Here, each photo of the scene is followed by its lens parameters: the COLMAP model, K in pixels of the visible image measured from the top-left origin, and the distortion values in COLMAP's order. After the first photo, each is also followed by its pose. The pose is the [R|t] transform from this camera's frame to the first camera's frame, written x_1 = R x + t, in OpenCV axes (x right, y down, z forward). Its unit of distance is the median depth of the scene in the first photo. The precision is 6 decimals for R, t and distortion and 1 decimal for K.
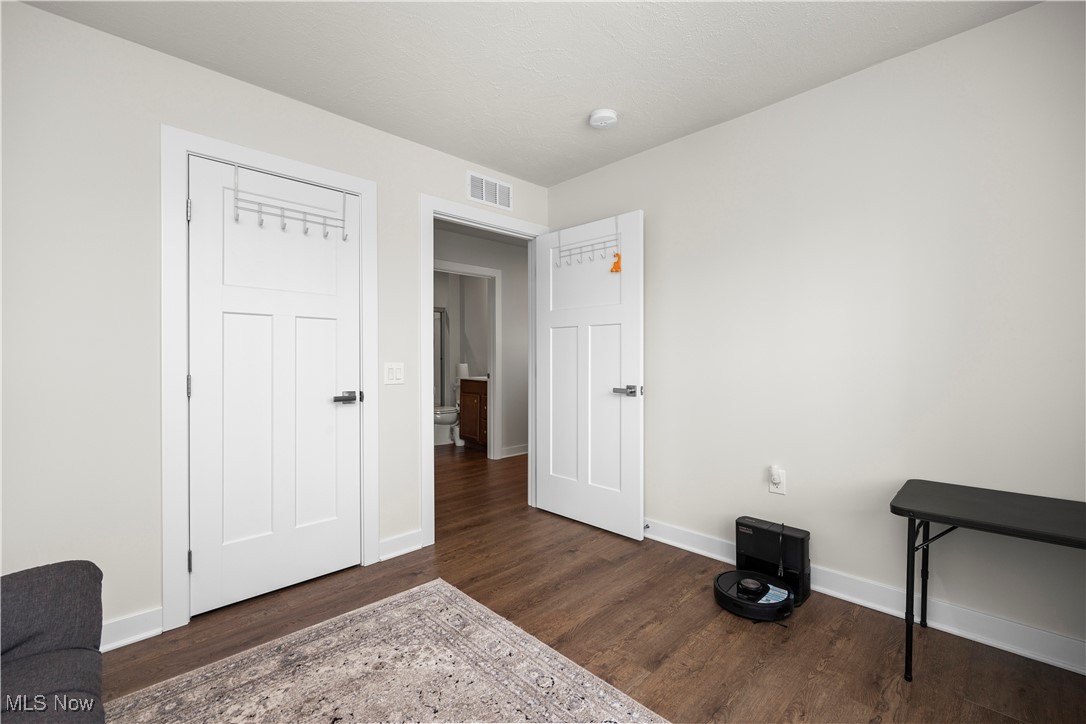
lens RADIAL K [[461.5, 0, 543.3], [0, 461.5, 356.3], [0, 0, 1]] dist [-0.010756, -0.000316]
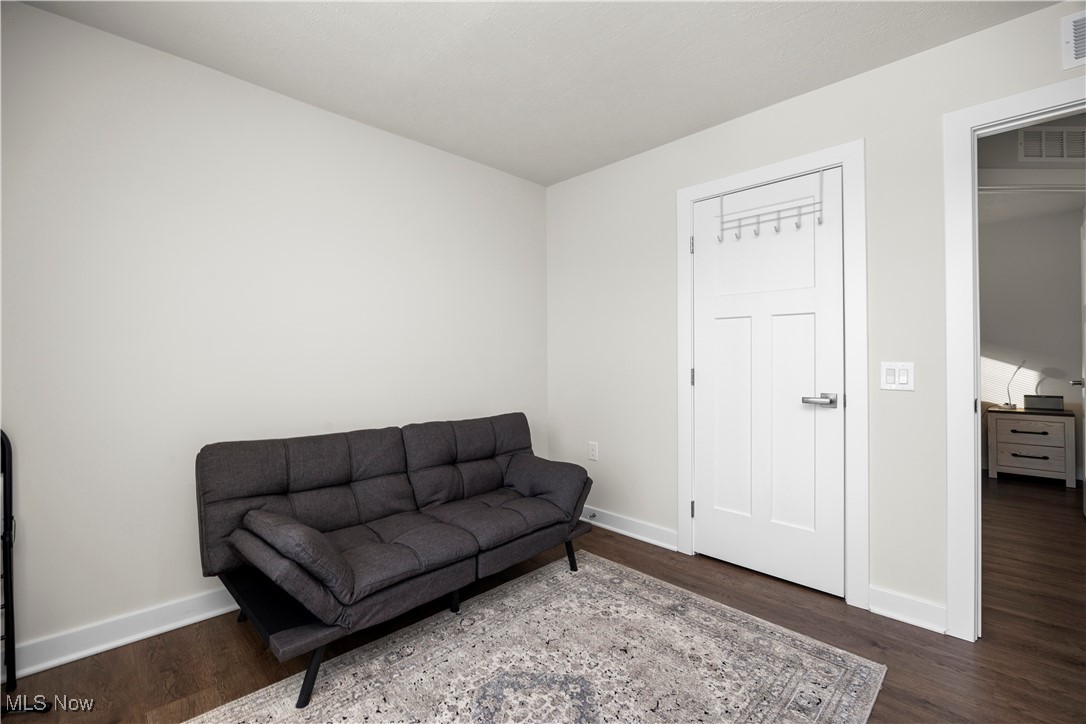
lens RADIAL K [[461.5, 0, 543.3], [0, 461.5, 356.3], [0, 0, 1]] dist [-0.010756, -0.000316]
pose [[0.008889, -0.000975, -0.999960, 0.529319], [0.006592, 0.999978, -0.000916, 0.002095], [0.999939, -0.006584, 0.008895, 0.525997]]
